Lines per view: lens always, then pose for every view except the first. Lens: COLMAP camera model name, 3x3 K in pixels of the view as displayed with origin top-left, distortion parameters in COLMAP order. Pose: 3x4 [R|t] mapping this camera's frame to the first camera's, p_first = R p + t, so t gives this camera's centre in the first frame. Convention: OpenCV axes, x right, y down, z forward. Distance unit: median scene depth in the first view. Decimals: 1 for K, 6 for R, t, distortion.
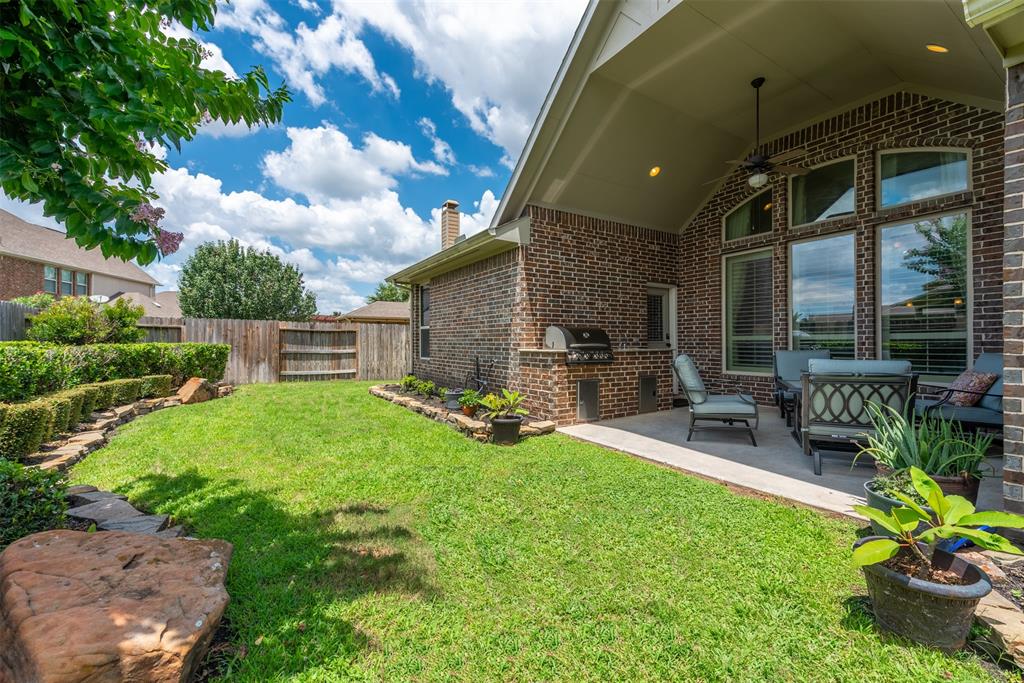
lens RADIAL K [[408.6, 0, 512.0], [0, 408.6, 341.5], [0, 0, 1]] dist [-0.018264, -0.000521]
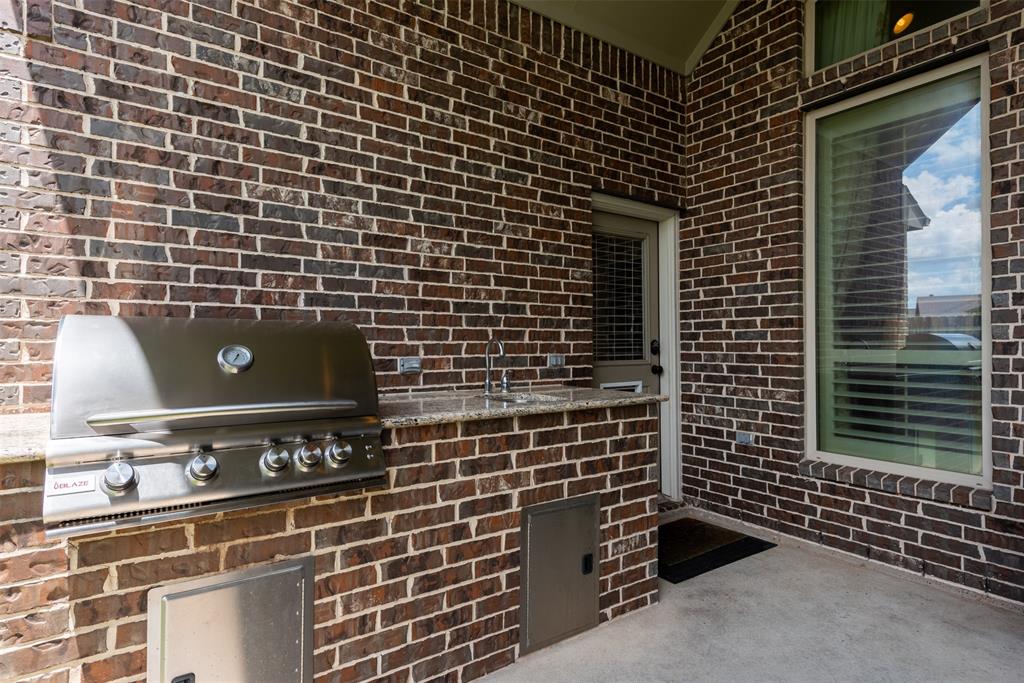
lens RADIAL K [[597.1, 0, 512.0], [0, 597.1, 341.5], [0, 0, 1]] dist [0.003672, 0.000503]
pose [[0.995975, 0.001484, 0.089622, 0.229236], [-0.001090, 0.999990, -0.004447, -0.017898], [-0.089628, 0.004331, 0.995966, 0.527606]]
